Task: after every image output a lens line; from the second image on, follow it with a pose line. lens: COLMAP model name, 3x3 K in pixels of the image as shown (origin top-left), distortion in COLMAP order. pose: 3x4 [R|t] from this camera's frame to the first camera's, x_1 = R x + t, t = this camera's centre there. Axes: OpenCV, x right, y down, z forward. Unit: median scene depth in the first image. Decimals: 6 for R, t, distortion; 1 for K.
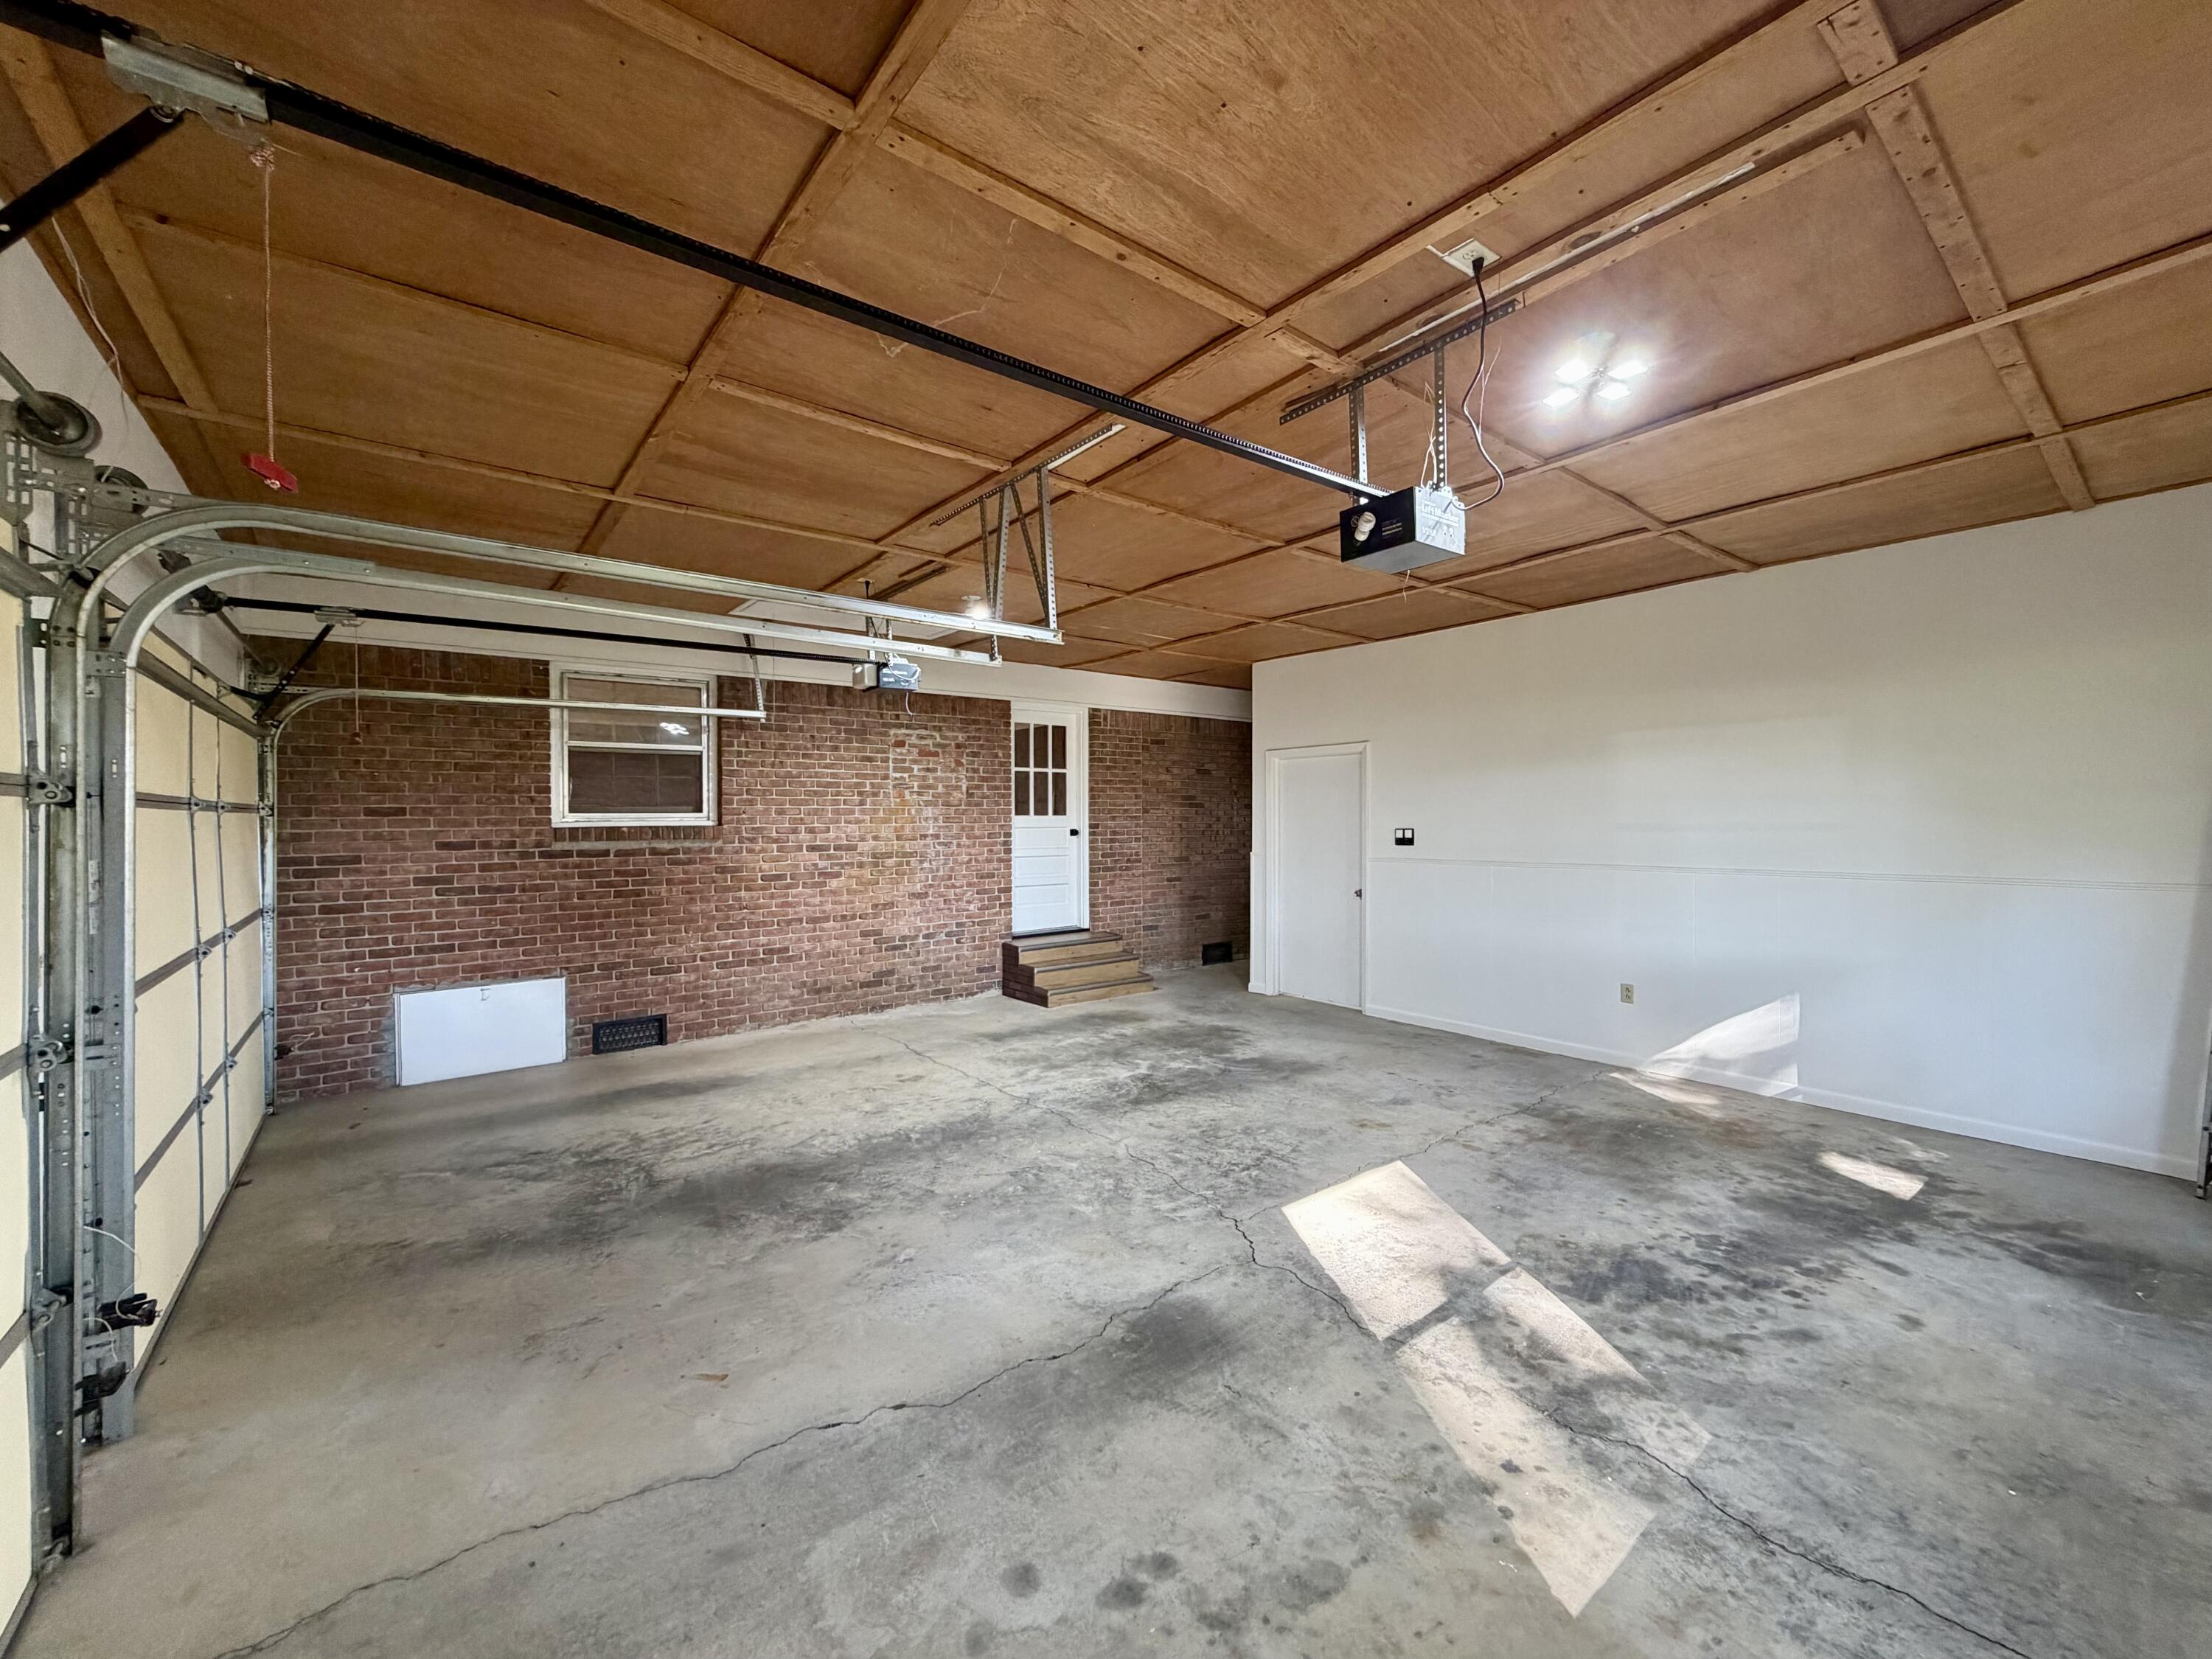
lens RADIAL K [[880.7, 0, 1107.4], [0, 880.7, 824.6], [0, 0, 1]] dist [-0.001073, 0.000223]
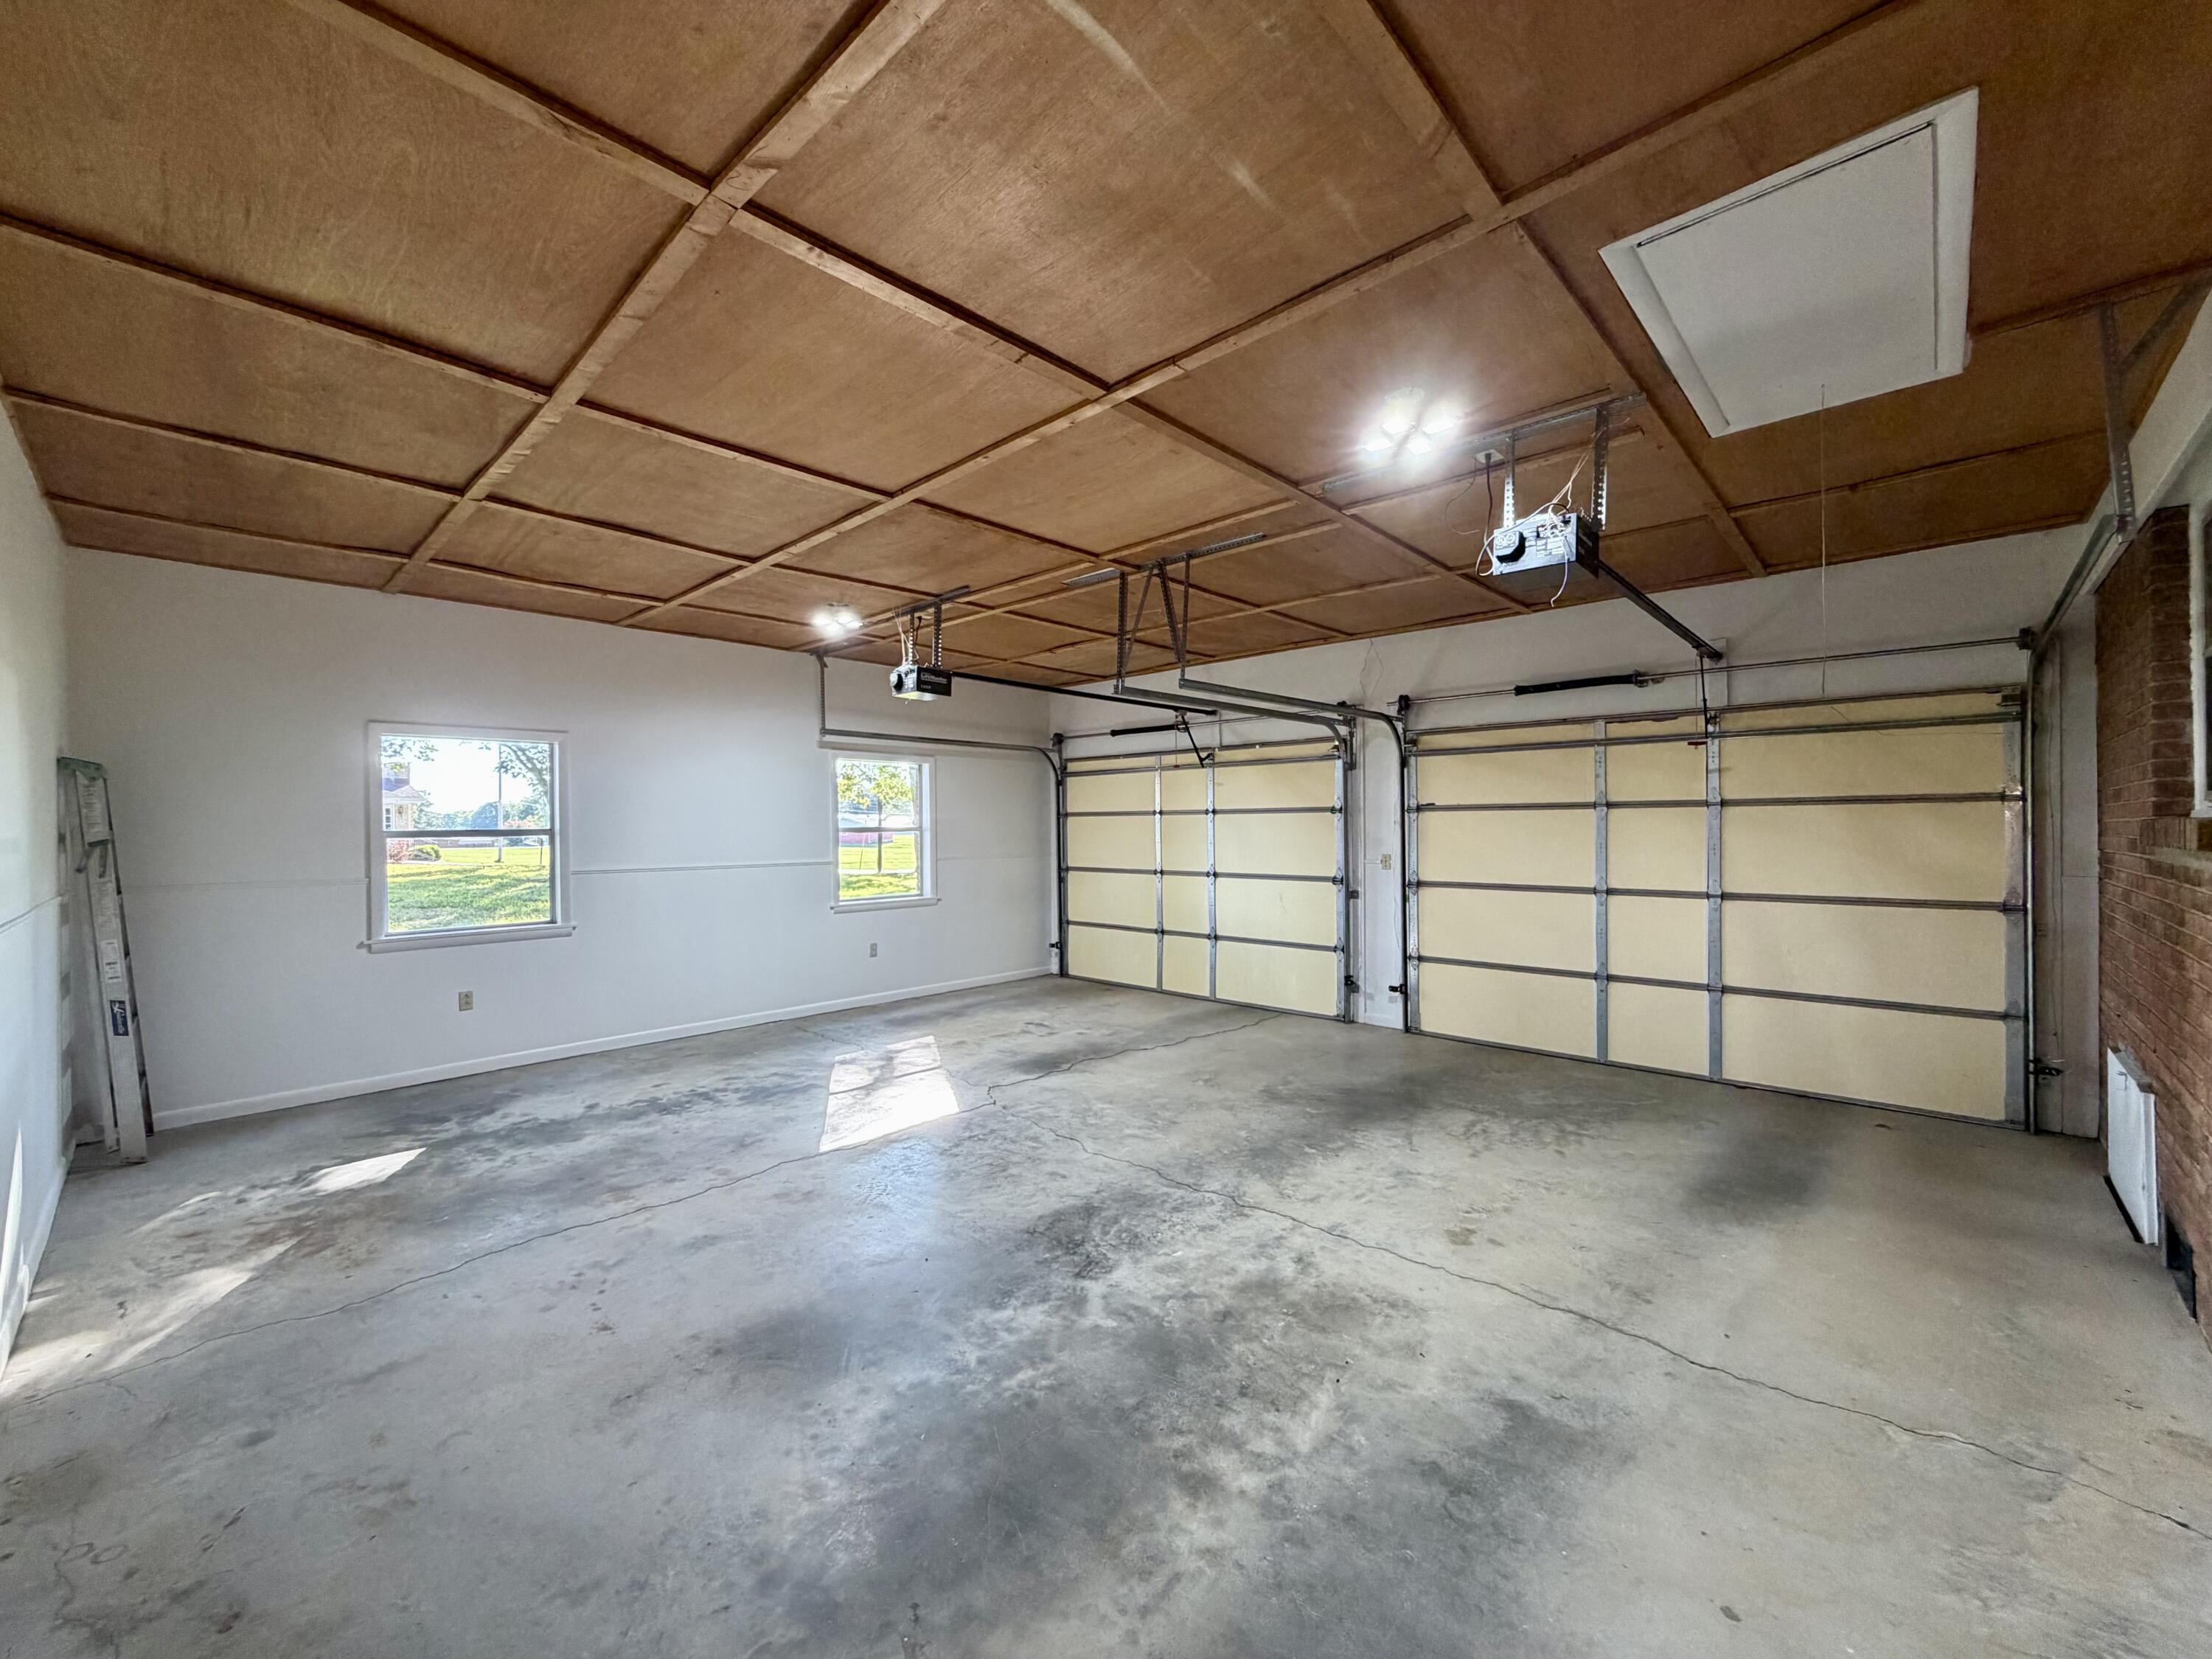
lens RADIAL K [[880.7, 0, 1103.7], [0, 880.7, 827.5], [0, 0, 1]] dist [-0.001073, 0.000223]
pose [[-0.989269, 0.014190, -0.145415, 0.154438], [0.012867, 0.999867, 0.010030, -0.007688], [0.145538, 0.008052, -0.989320, 2.181963]]
